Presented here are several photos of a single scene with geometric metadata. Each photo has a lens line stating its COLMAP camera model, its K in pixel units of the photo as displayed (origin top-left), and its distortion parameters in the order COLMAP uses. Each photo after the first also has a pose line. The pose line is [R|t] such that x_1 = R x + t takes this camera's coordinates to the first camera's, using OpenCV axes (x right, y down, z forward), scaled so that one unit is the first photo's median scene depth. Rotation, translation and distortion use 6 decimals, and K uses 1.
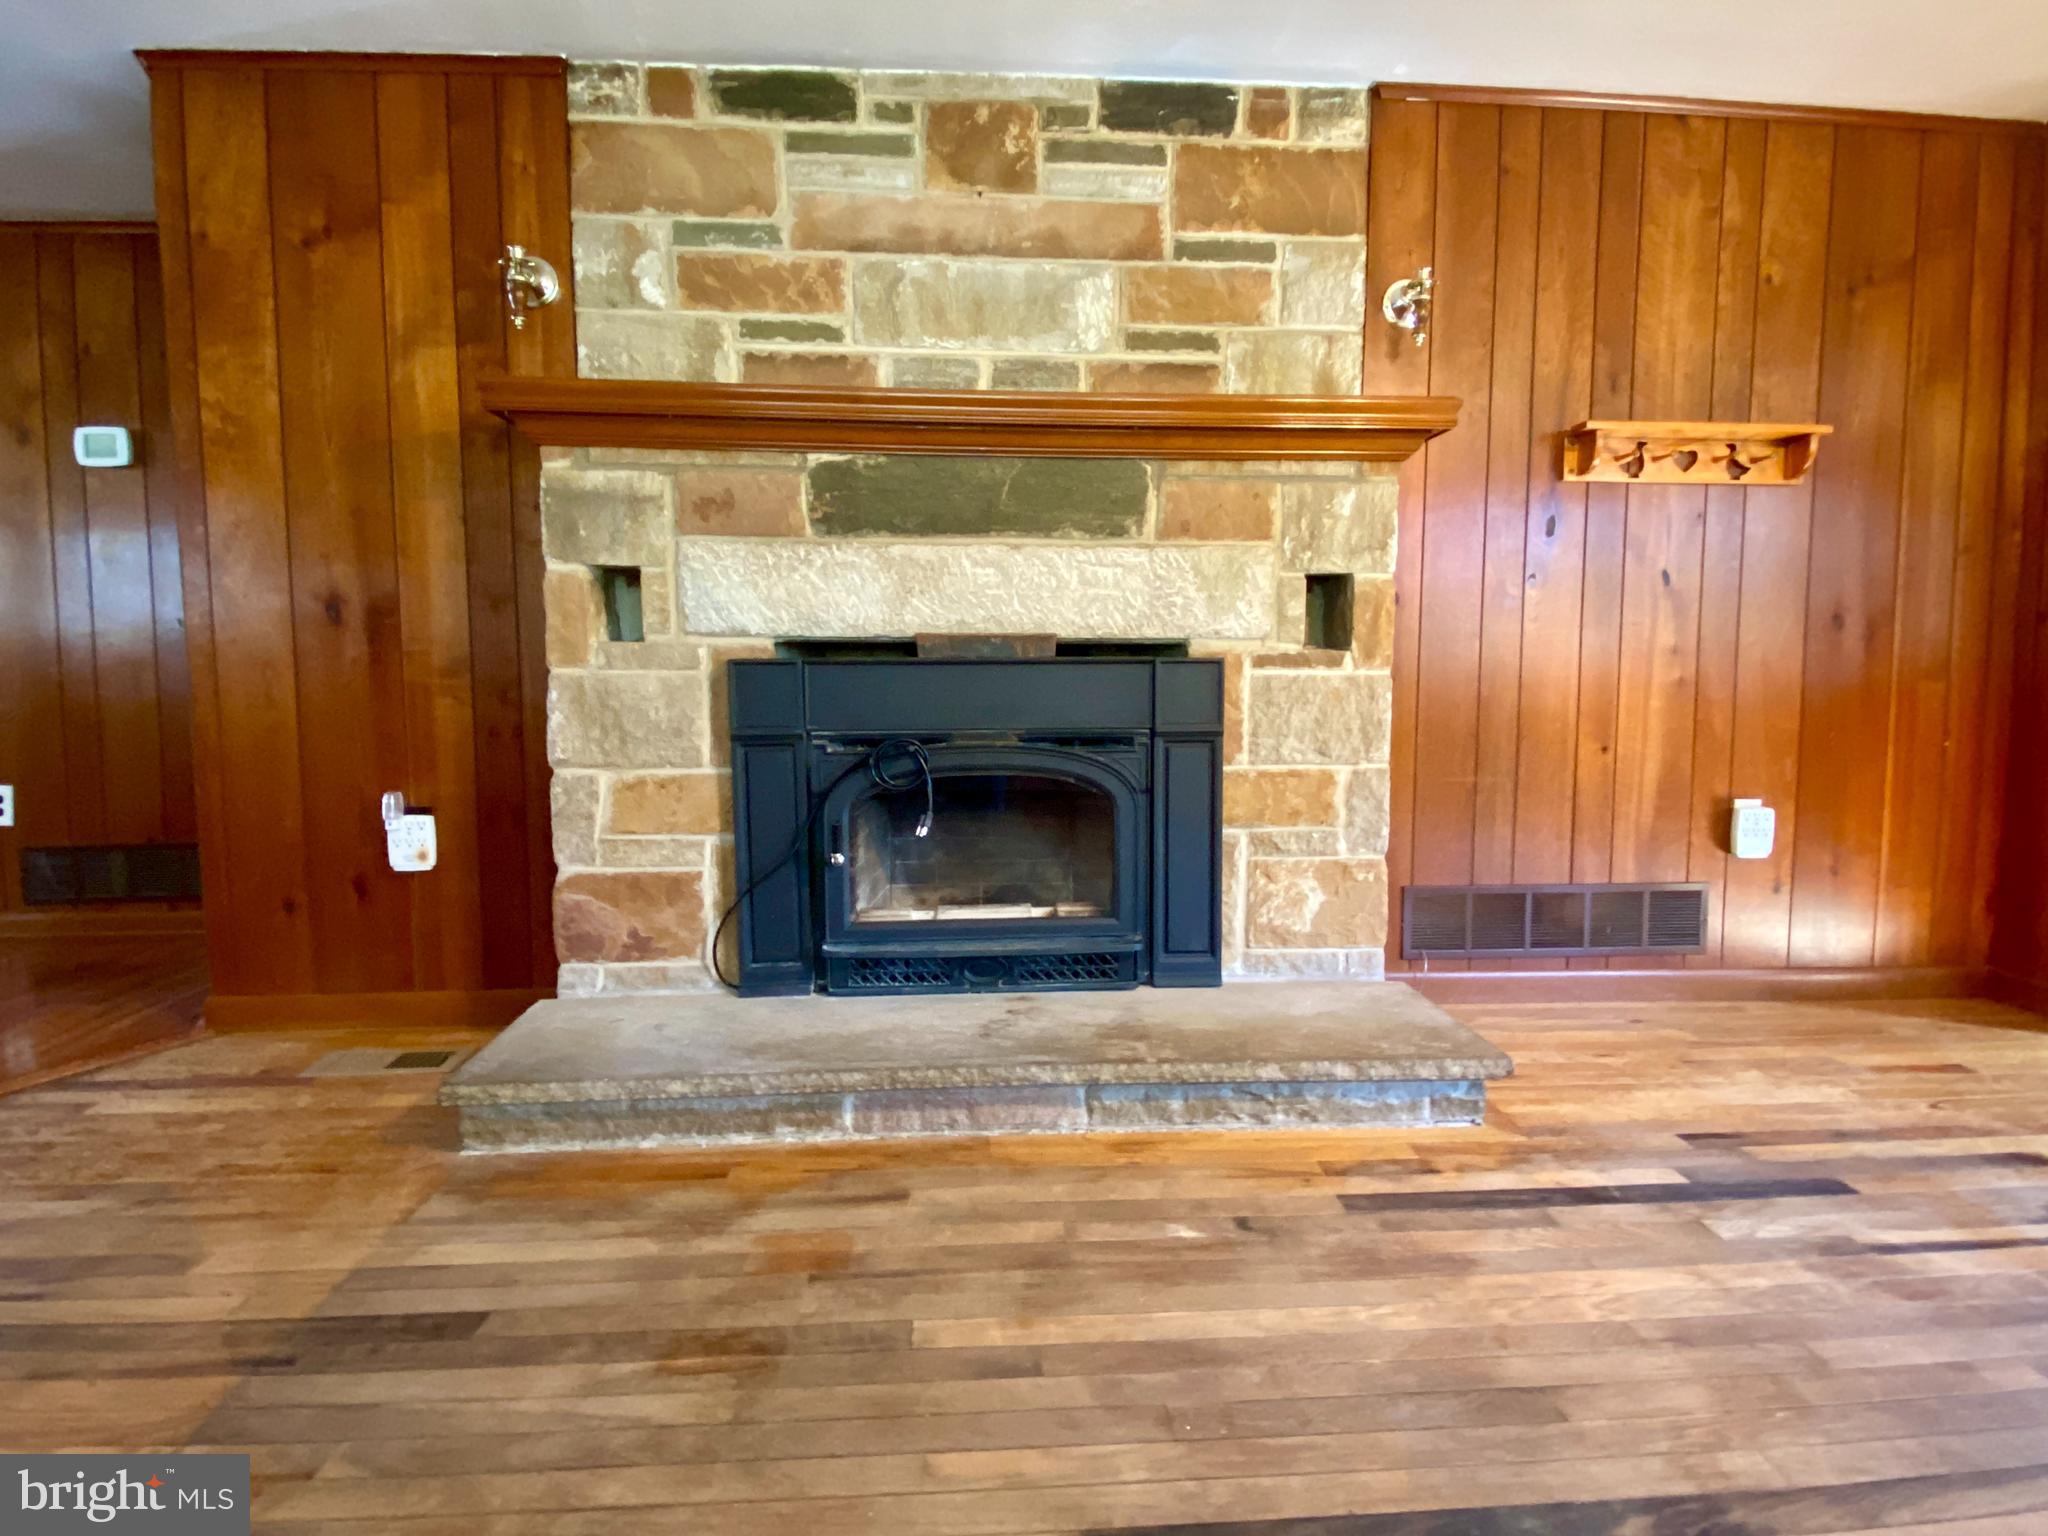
lens RADIAL K [[1061.9, 0, 1028.6], [0, 1061.9, 754.4], [0, 0, 1]] dist [0.028974, -0.035843]
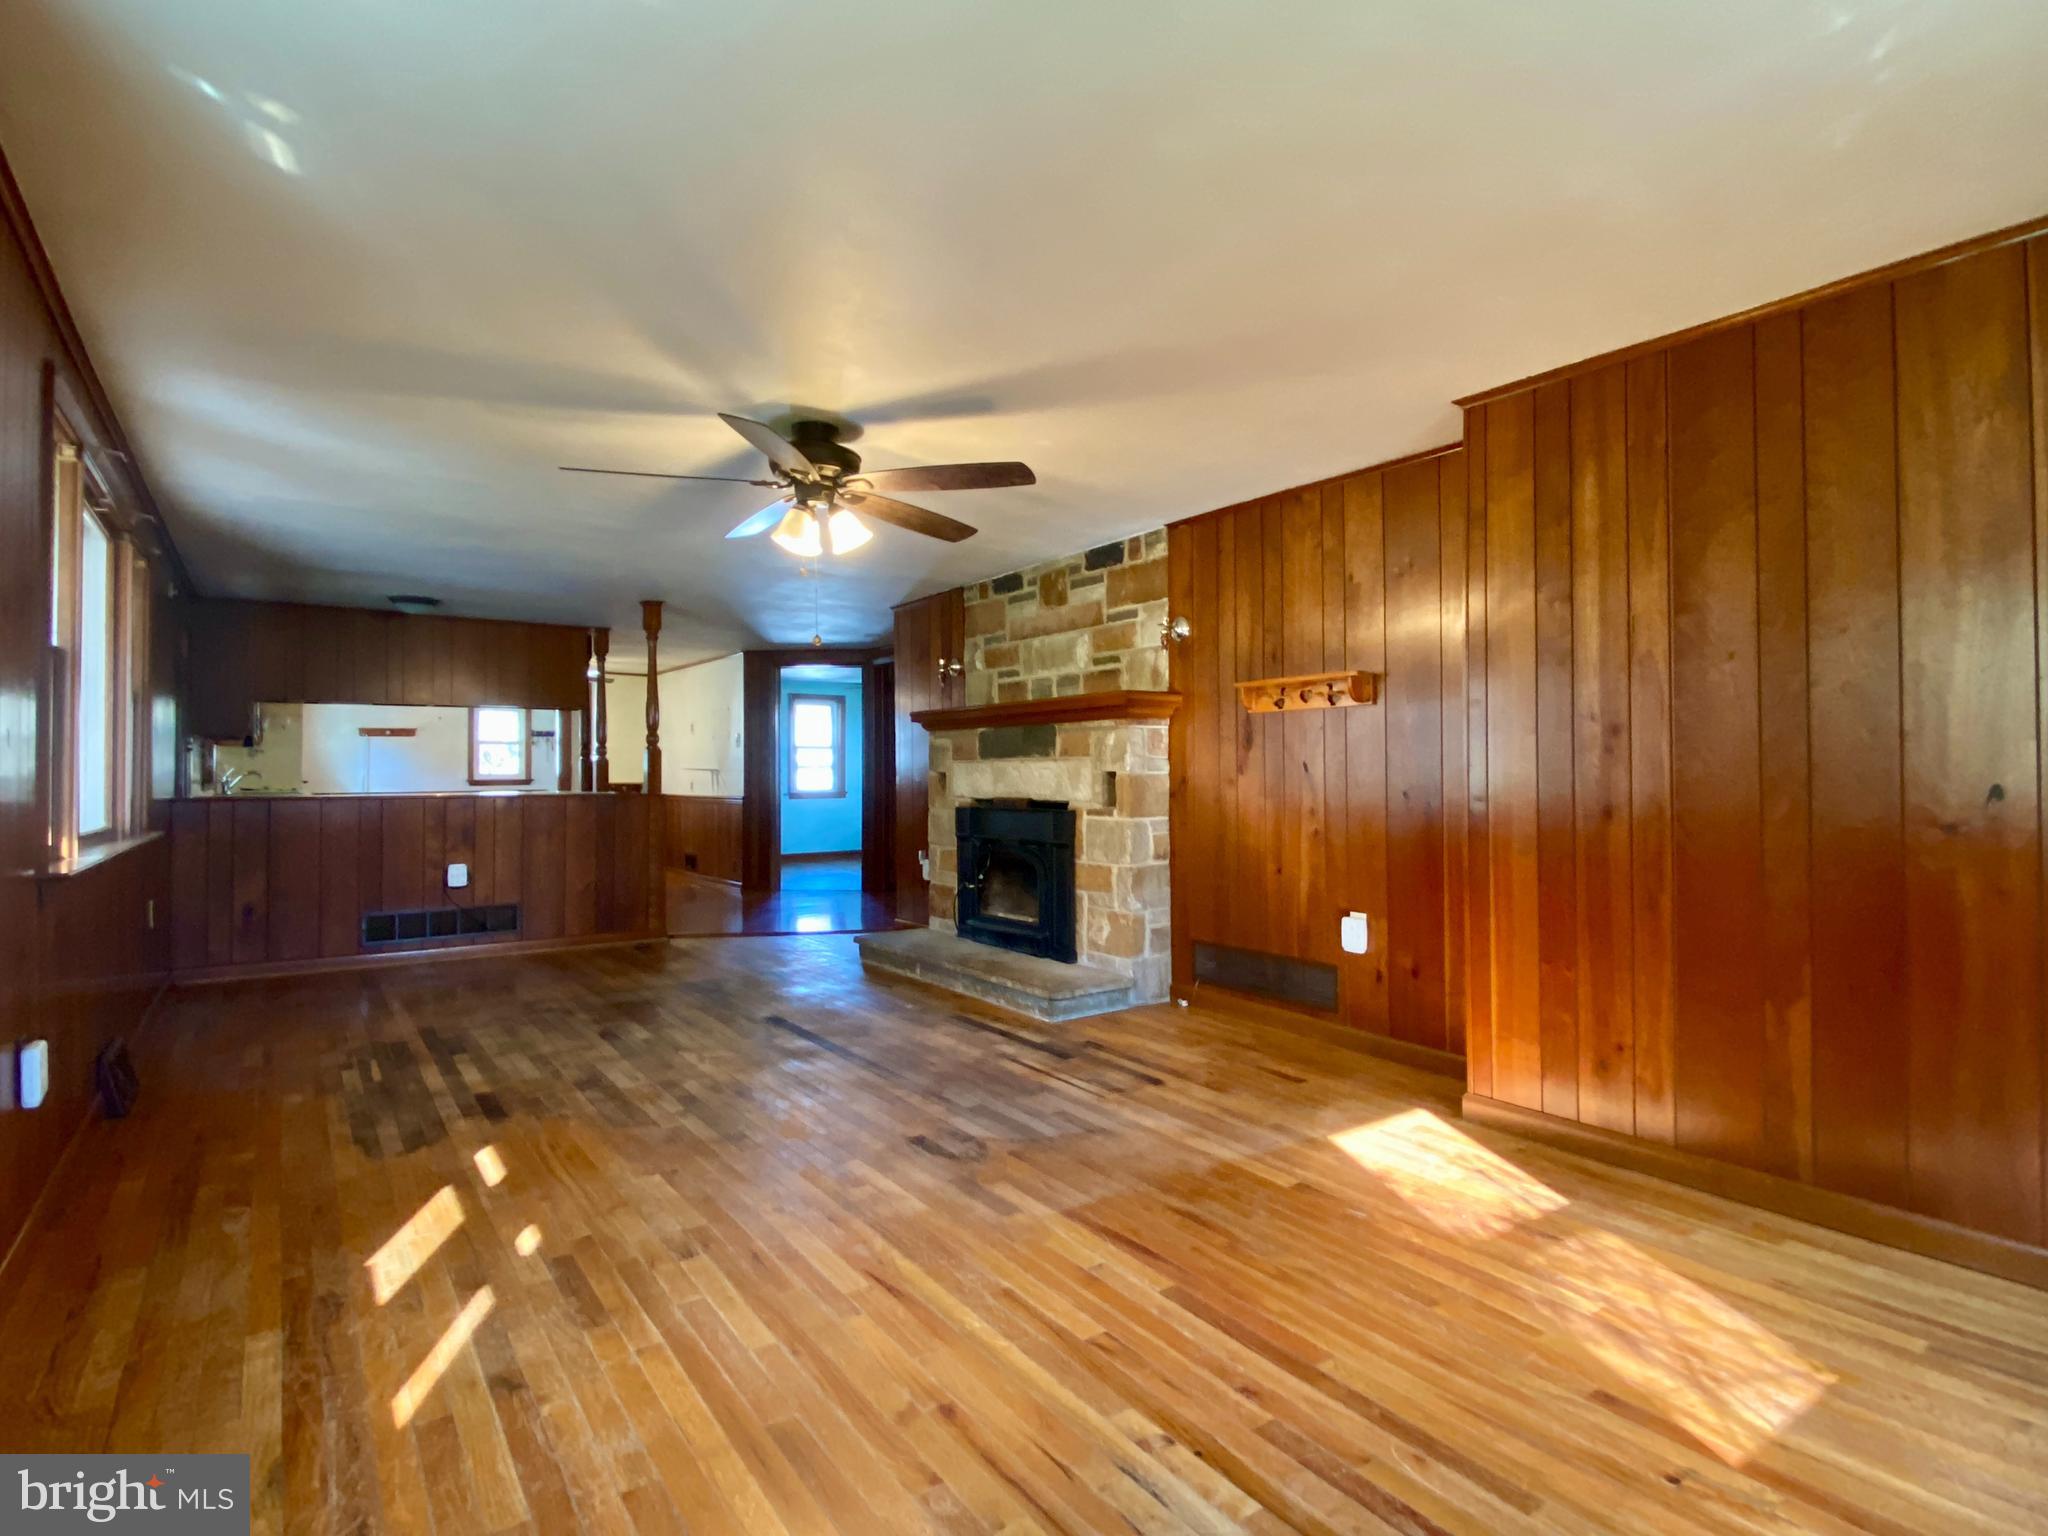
lens RADIAL K [[1061.9, 0, 1028.6], [0, 1061.9, 754.4], [0, 0, 1]] dist [0.028974, -0.035843]
pose [[0.508996, -0.019852, -0.860540, 1.944437], [-0.073593, 0.995070, -0.066484, -0.051356], [0.857617, 0.097170, 0.505026, -0.188157]]
